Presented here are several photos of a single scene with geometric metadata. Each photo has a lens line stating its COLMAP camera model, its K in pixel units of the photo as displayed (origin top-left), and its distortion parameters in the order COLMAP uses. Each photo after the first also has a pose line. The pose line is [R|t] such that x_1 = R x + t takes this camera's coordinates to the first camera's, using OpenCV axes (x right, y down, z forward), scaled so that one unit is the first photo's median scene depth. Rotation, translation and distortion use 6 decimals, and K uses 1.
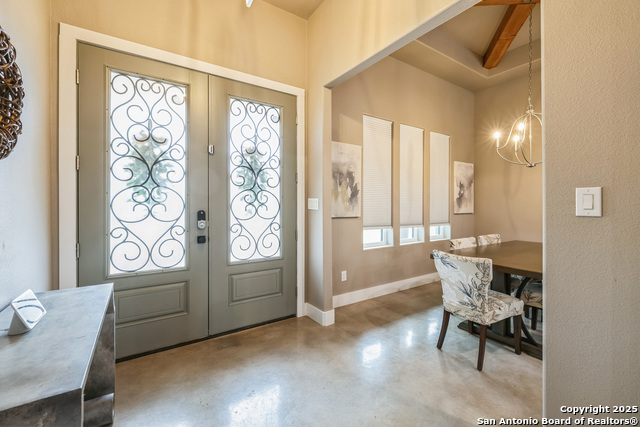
lens RADIAL K [[271.7, 0, 319.4], [0, 271.7, 208.4], [0, 0, 1]] dist [0.002050, -0.000540]
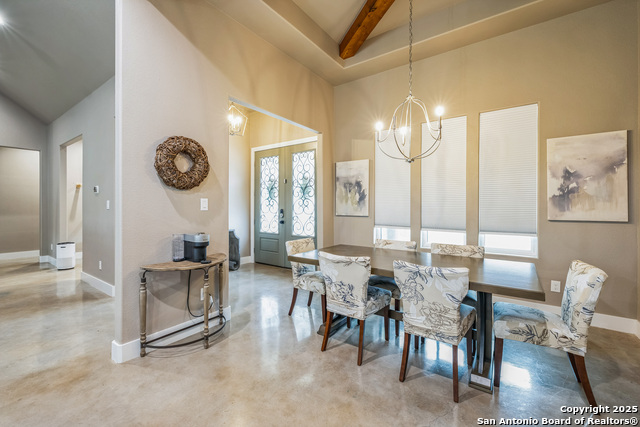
lens RADIAL K [[271.7, 0, 320.1], [0, 271.7, 204.2], [0, 0, 1]] dist [0.002050, -0.000540]
pose [[0.357870, -0.001387, -0.933770, 1.486830], [-0.003210, 0.999991, -0.002715, -0.023487], [0.933766, 0.003970, 0.357863, 0.418961]]
